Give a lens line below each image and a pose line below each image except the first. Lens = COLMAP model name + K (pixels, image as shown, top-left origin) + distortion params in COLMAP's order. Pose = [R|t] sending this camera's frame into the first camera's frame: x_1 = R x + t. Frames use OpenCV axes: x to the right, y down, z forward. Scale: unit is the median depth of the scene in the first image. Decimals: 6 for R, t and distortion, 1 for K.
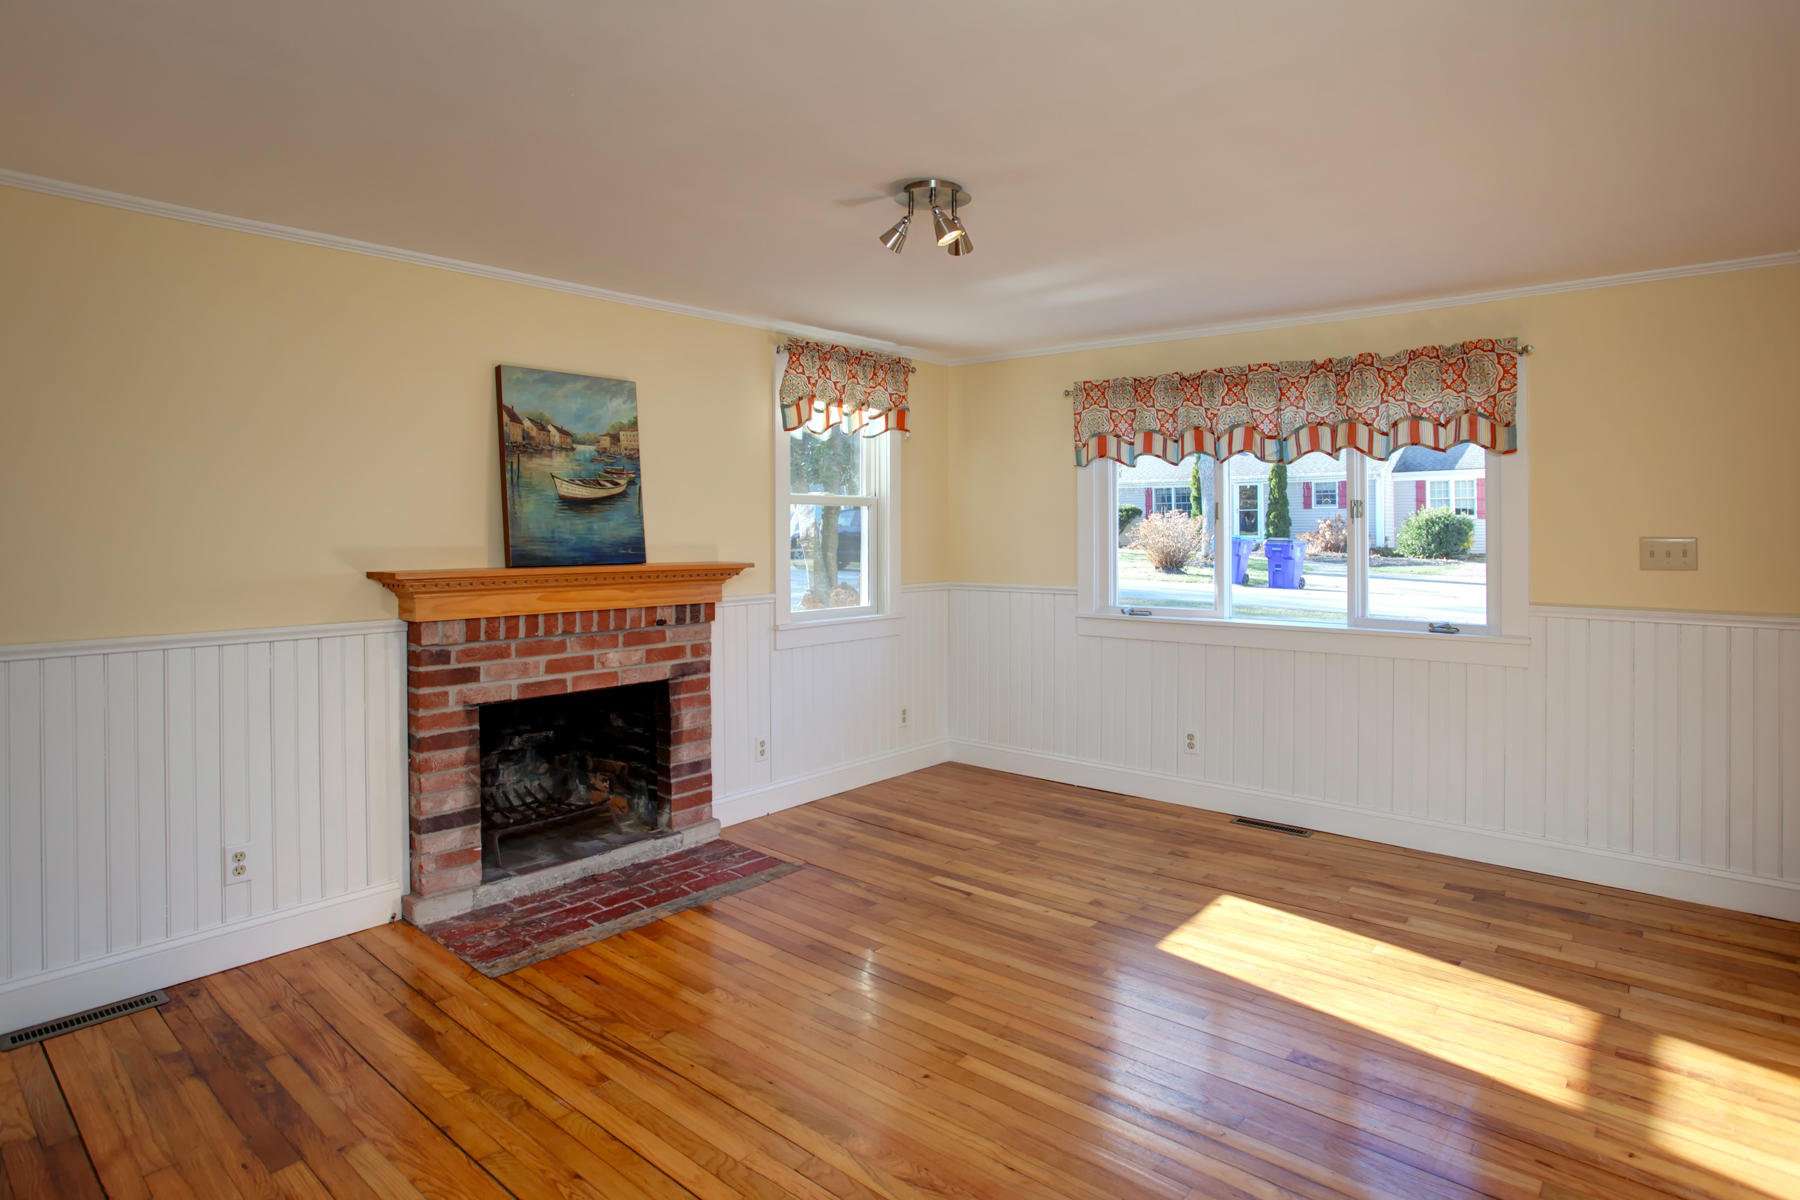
lens RADIAL K [[994.1, 0, 914.7], [0, 994.1, 526.8], [0, 0, 1]] dist [-0.045145, 0.020324]
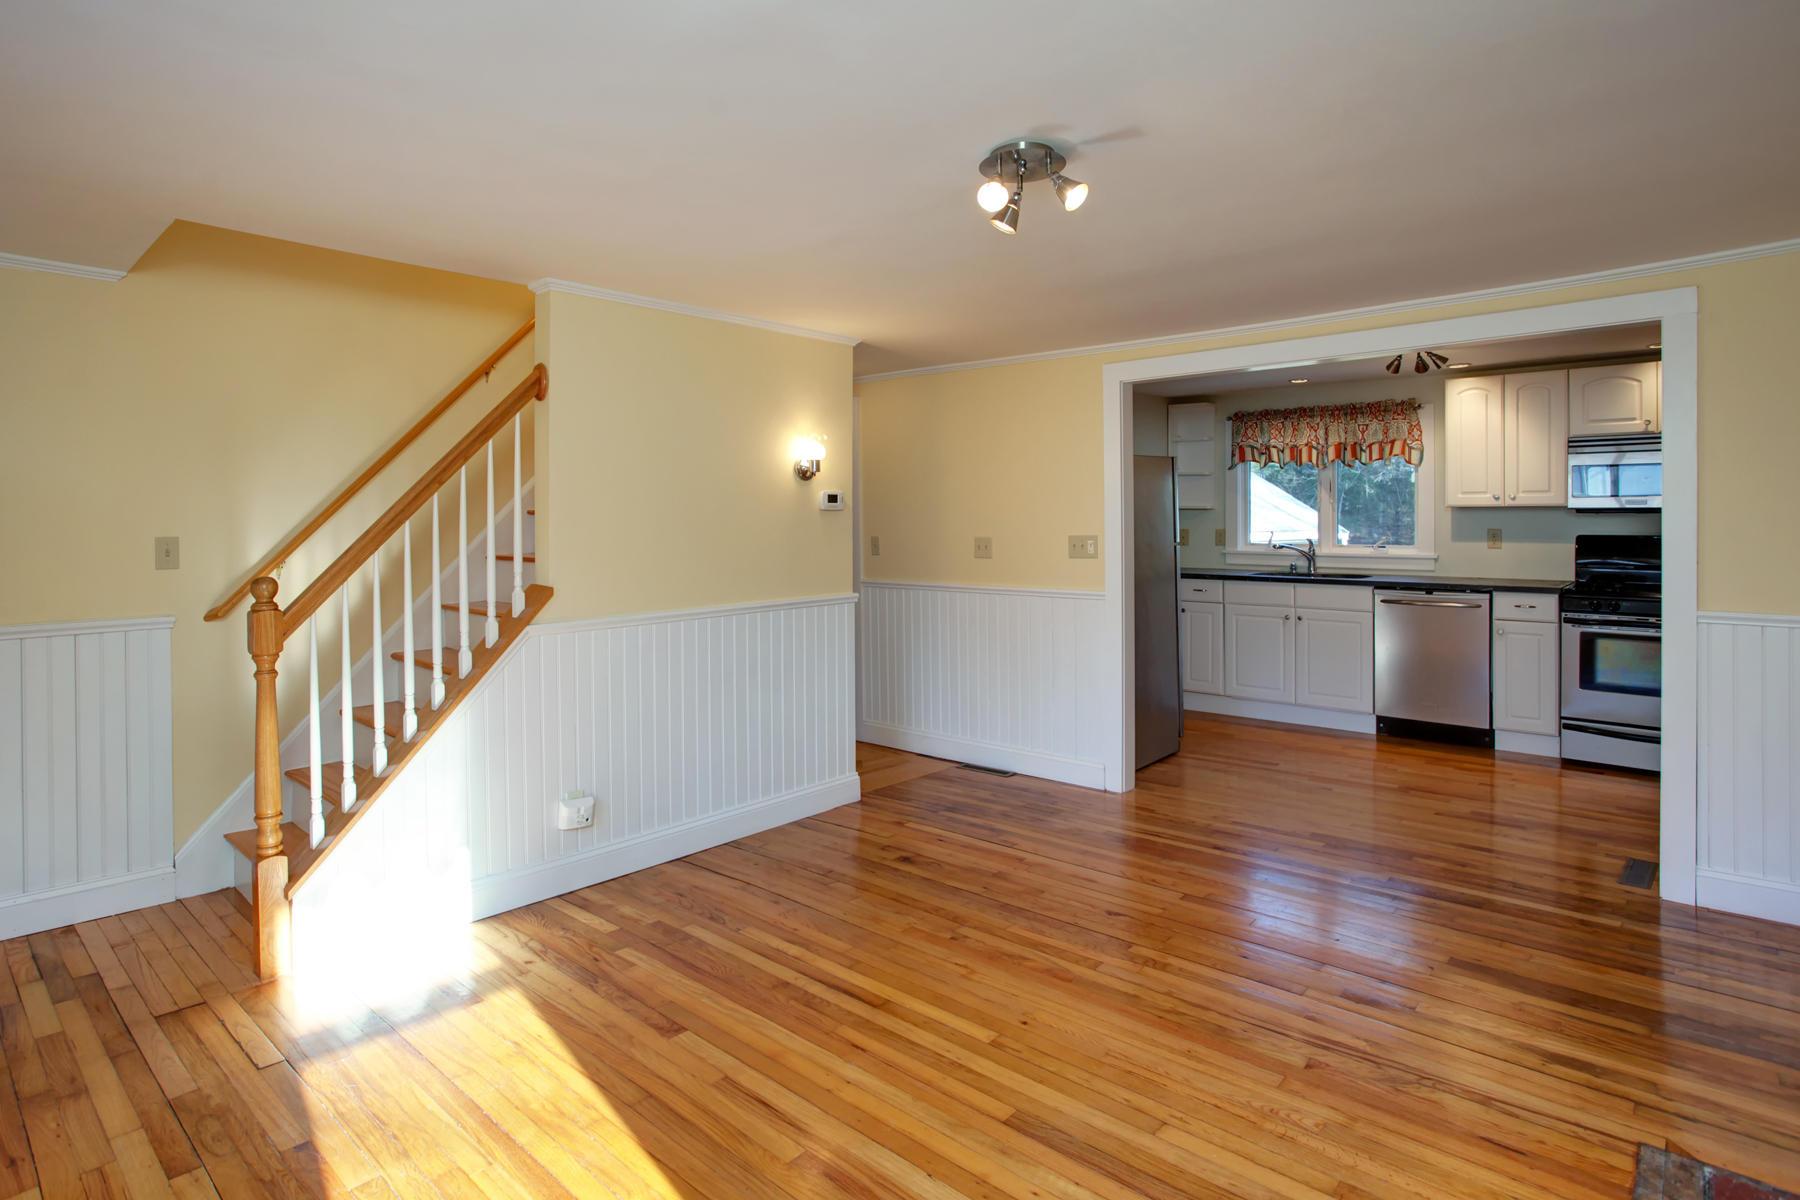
lens RADIAL K [[938.6, 0, 881.0], [0, 938.6, 511.9], [0, 0, 1]] dist [-0.054466, 0.024218]
pose [[-0.998897, 0.005139, 0.046669, 0.078130], [0.004762, 0.999955, -0.008178, -0.009222], [-0.046709, -0.007946, -0.998877, 1.304977]]
